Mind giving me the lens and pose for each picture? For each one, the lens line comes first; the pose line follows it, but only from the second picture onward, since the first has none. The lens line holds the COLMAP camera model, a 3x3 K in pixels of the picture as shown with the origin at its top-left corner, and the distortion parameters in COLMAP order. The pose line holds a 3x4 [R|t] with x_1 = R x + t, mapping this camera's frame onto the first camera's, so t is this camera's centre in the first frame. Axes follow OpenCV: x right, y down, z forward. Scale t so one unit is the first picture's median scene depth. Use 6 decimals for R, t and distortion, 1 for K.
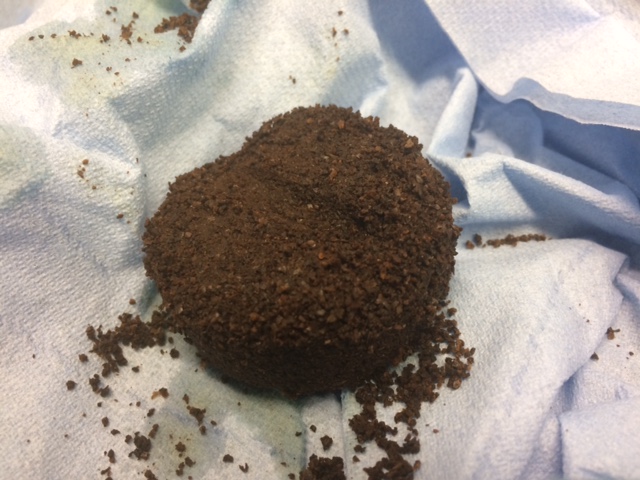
lens RADIAL K [[536.5, 0, 323.9], [0, 536.5, 240.0], [0, 0, 1]] dist [0.015895, -0.083541]
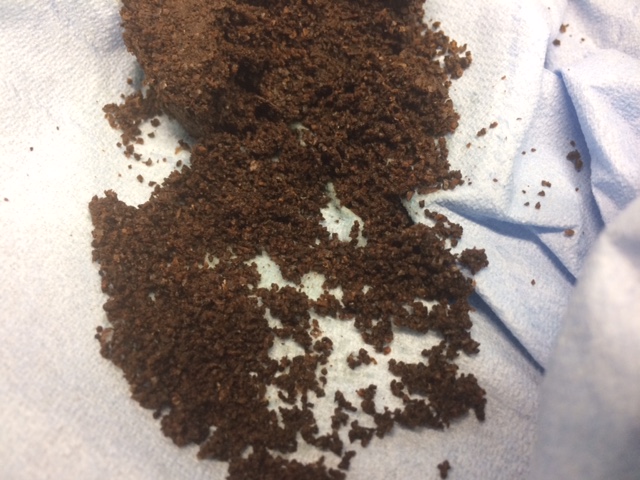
lens RADIAL K [[536.5, 0, 317.1], [0, 536.5, 242.4], [0, 0, 1]] dist [0.015895, -0.083541]
pose [[0.975541, -0.200060, 0.091084, -0.175592], [0.177150, 0.960839, 0.213087, 0.284792], [-0.130147, -0.191739, 0.972778, -0.131272]]
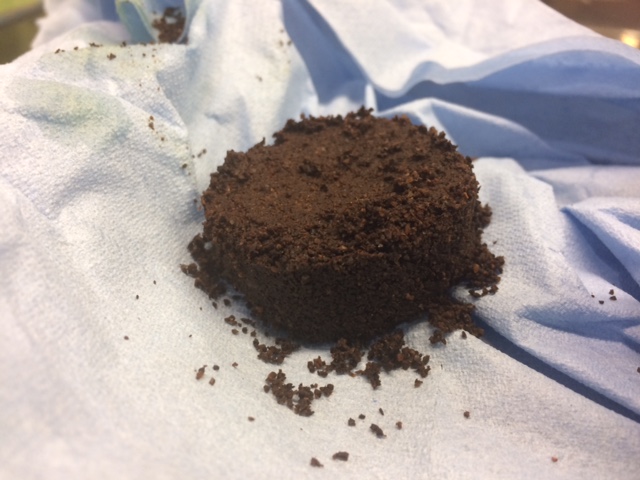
lens RADIAL K [[536.5, 0, 322.8], [0, 536.5, 237.9], [0, 0, 1]] dist [0.015895, -0.083541]
pose [[0.911039, -0.250371, 0.327602, -0.538222], [0.331962, 0.916648, -0.222614, 0.454262], [-0.244560, 0.311561, 0.918216, -0.058991]]
